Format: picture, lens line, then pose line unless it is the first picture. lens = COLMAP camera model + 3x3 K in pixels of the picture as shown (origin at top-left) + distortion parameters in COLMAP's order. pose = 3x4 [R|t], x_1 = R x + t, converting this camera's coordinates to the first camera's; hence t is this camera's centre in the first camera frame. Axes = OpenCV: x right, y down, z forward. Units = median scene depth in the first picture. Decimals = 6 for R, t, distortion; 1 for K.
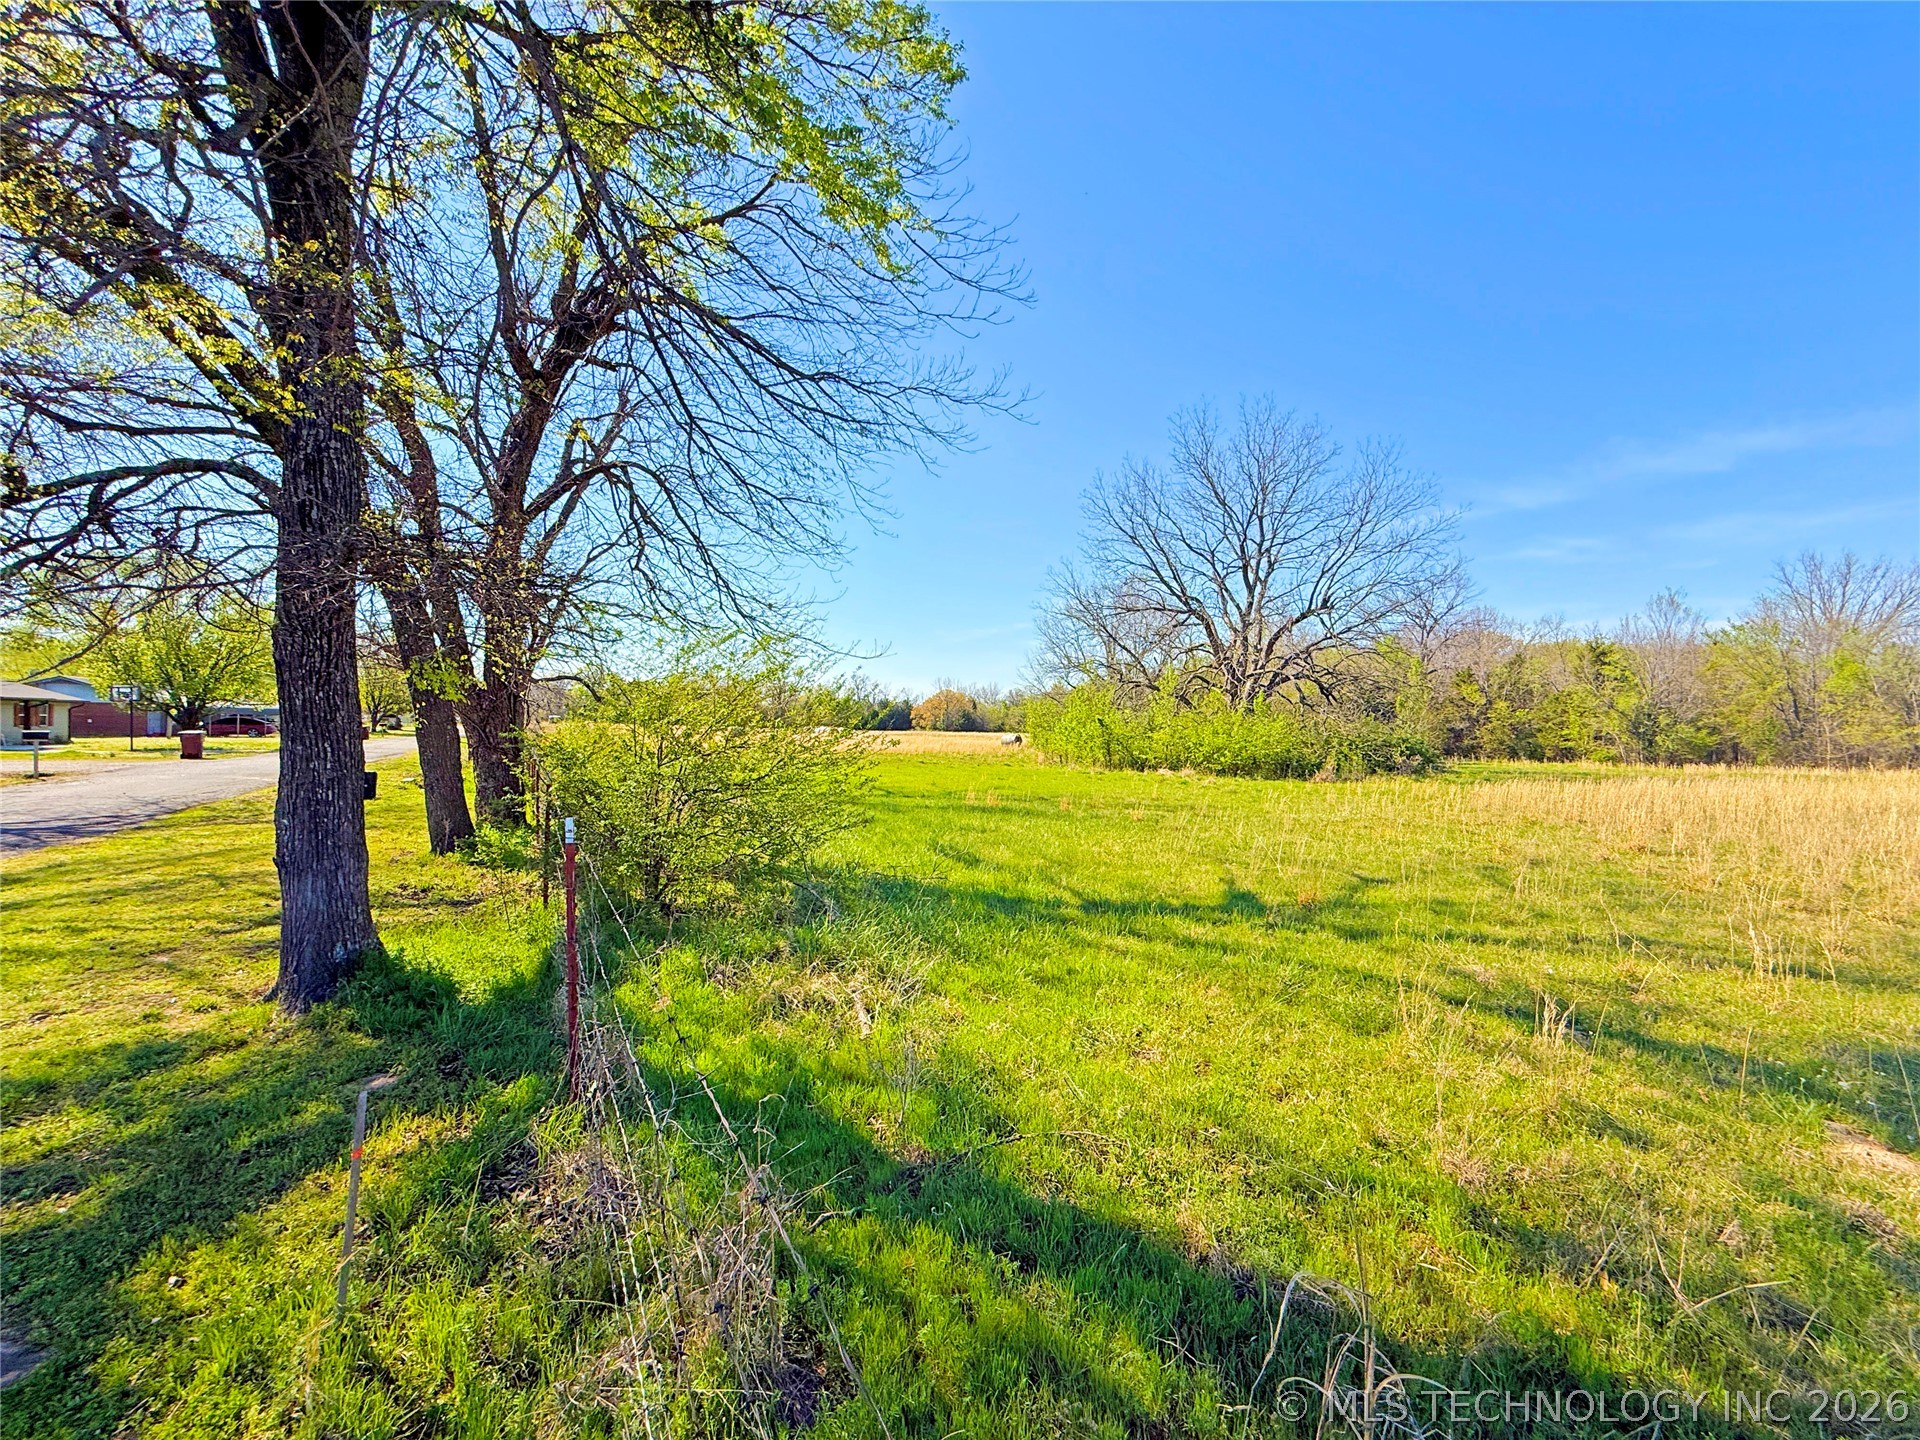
lens RADIAL K [[764.0, 0, 958.4], [0, 764.0, 719.9], [0, 0, 1]] dist [0.000631, 0.000405]
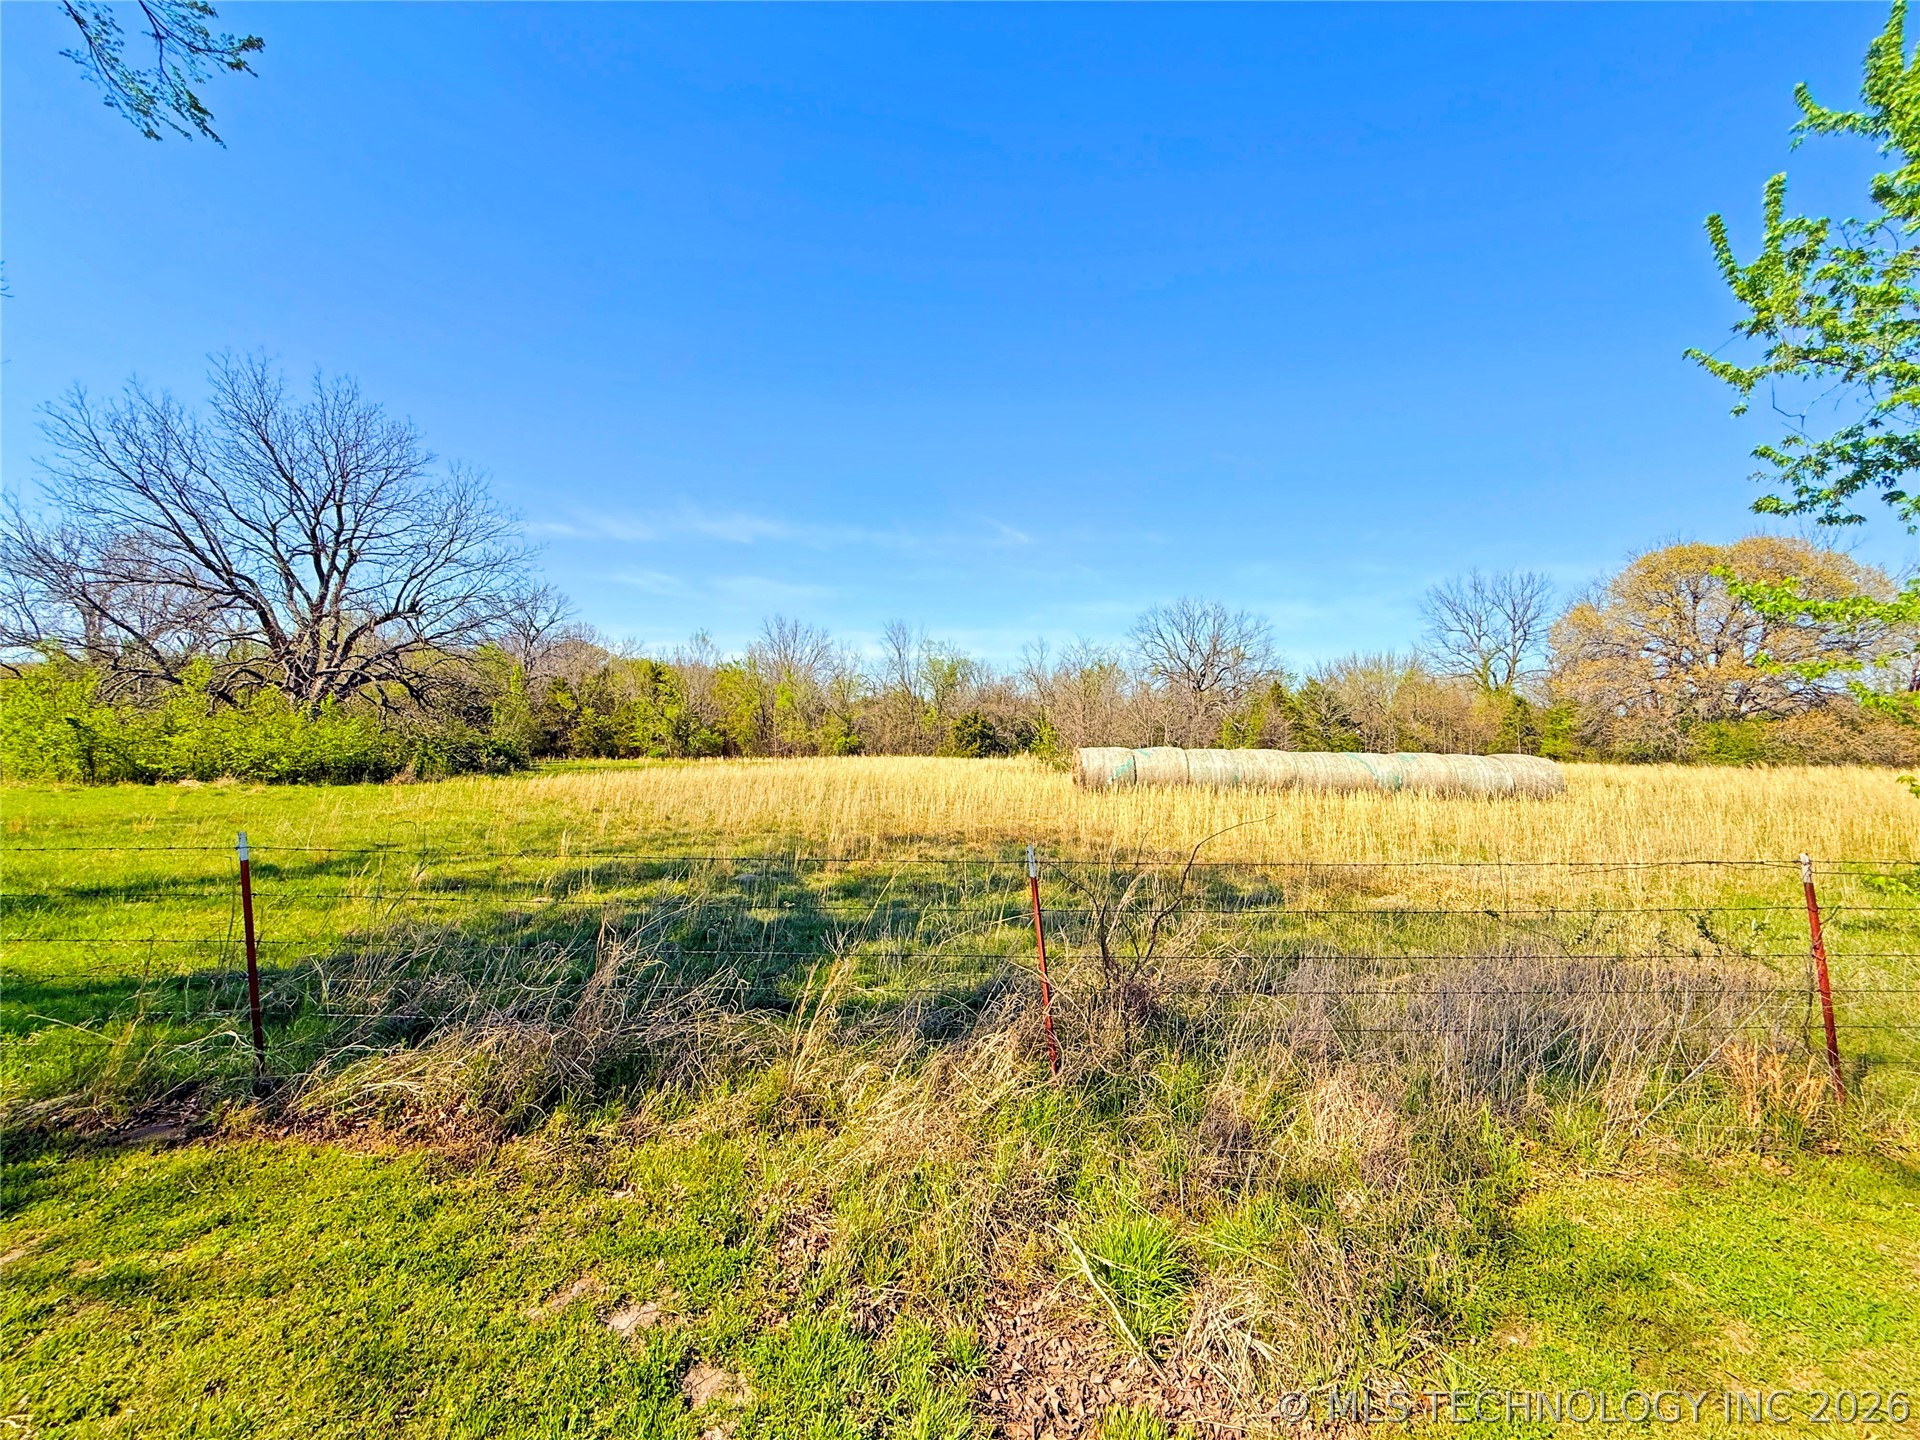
lens RADIAL K [[764.0, 0, 959.3], [0, 764.0, 719.4], [0, 0, 1]] dist [0.000631, 0.000405]
pose [[0.498795, 0.016367, 0.866566, -0.105779], [-0.014089, 0.999843, -0.010775, -0.014051], [-0.866606, -0.006835, 0.498947, -0.427154]]
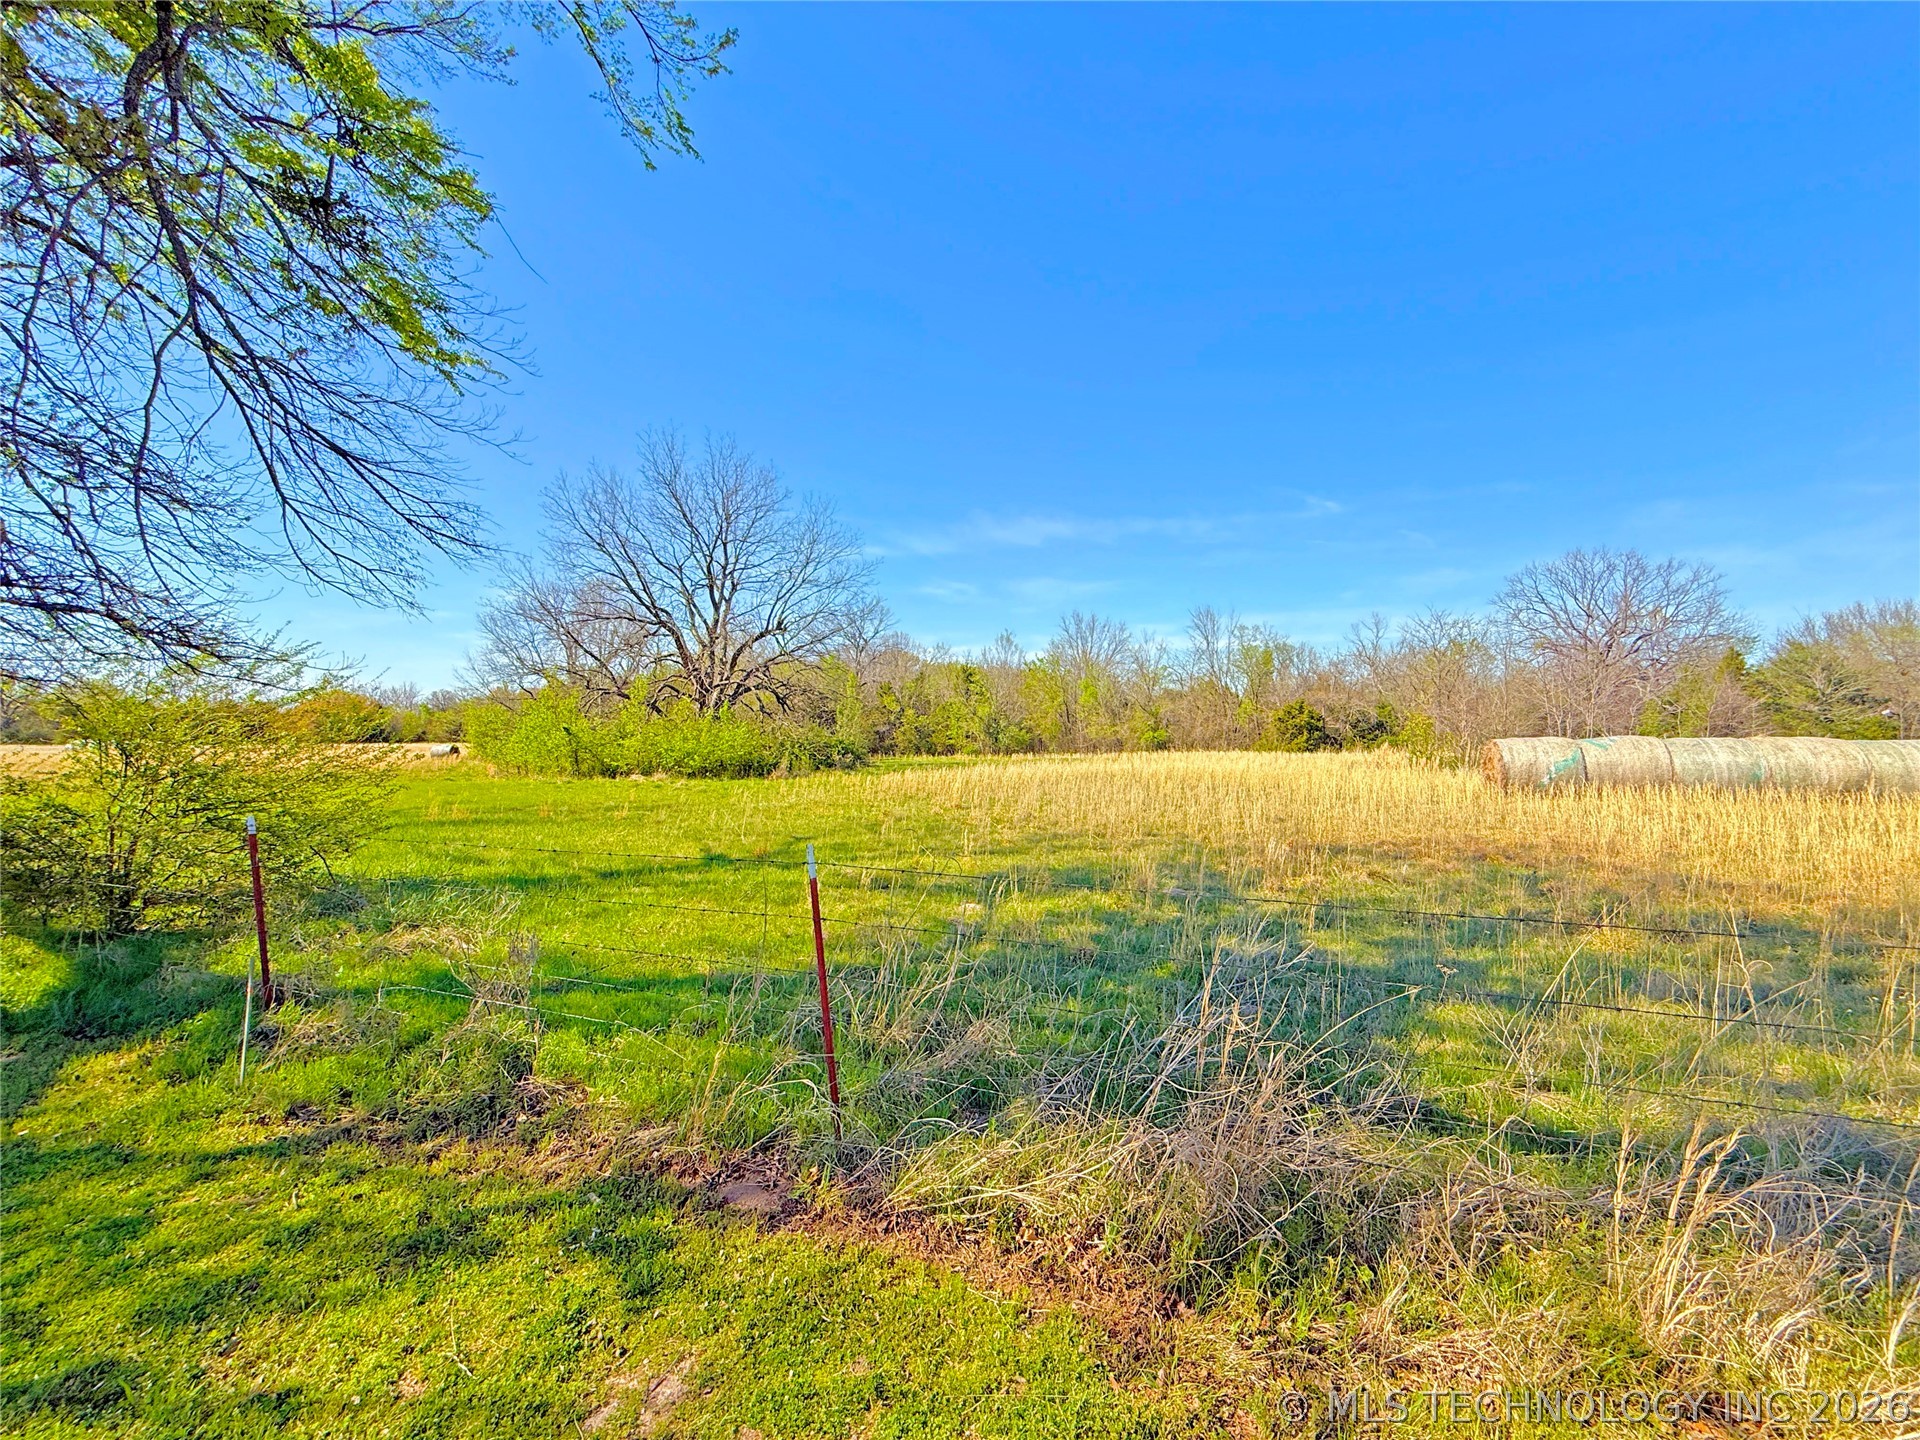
lens RADIAL K [[764.0, 0, 958.2], [0, 764.0, 718.8], [0, 0, 1]] dist [0.000631, 0.000405]
pose [[0.782251, -0.003684, 0.622953, -0.104565], [0.008576, 0.999951, -0.004855, -0.008625], [-0.622905, 0.009141, 0.782244, -0.252368]]
